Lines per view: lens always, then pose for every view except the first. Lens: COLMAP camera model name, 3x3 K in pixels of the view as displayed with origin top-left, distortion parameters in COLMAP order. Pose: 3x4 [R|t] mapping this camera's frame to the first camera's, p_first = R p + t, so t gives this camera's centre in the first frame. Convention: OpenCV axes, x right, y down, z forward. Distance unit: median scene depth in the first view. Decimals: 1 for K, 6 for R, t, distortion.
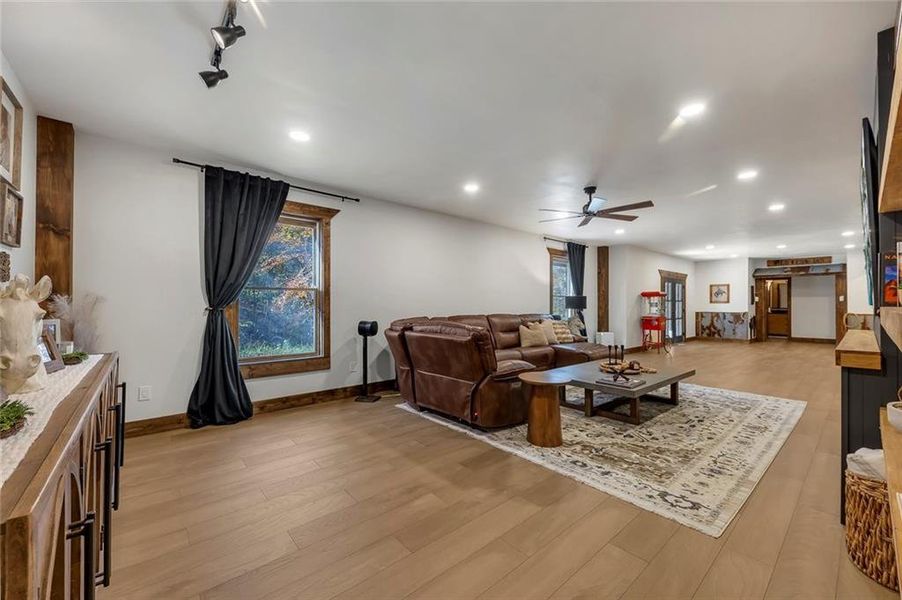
lens RADIAL K [[361.9, 0, 450.4], [0, 361.9, 302.9], [0, 0, 1]] dist [-0.009357, -0.000128]
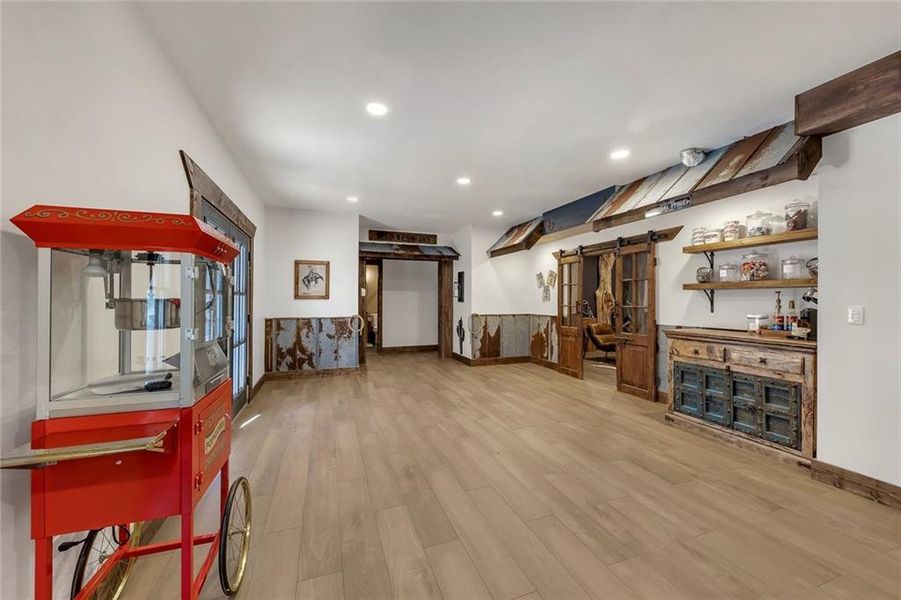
lens RADIAL K [[356.4, 0, 450.5], [0, 356.4, 300.0], [0, 0, 1]] dist [0.000714, -0.000071]
pose [[0.369515, -0.002604, 0.929221, 0.373720], [-0.003922, 0.999983, 0.004362, -0.001191], [-0.929216, -0.005256, 0.369499, 0.657652]]
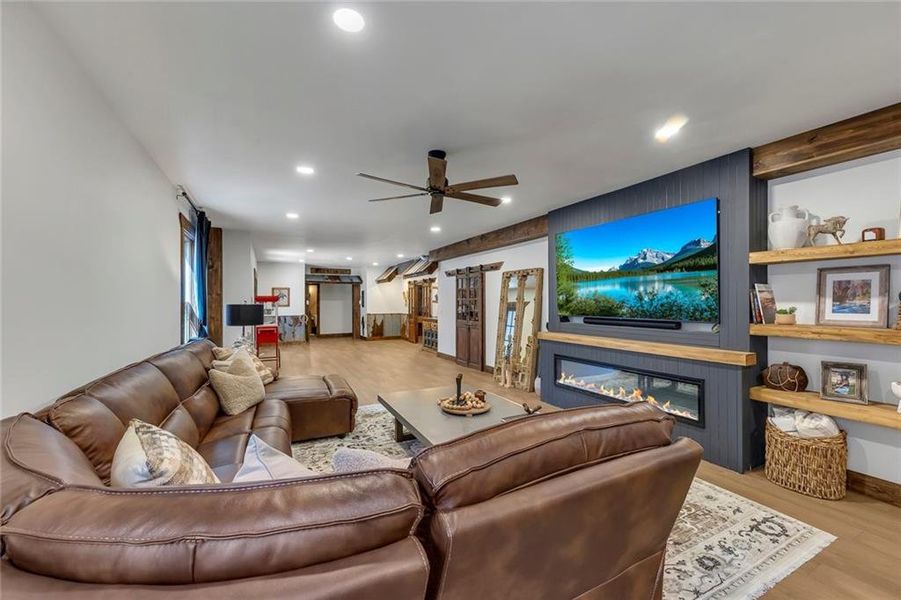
lens RADIAL K [[361.5, 0, 449.9], [0, 361.5, 302.9], [0, 0, 1]] dist [-0.009357, -0.000128]
pose [[0.246911, -0.003142, 0.969033, -0.099322], [0.002296, 0.999994, 0.002657, -0.011290], [-0.969036, 0.001569, 0.246916, 0.311530]]
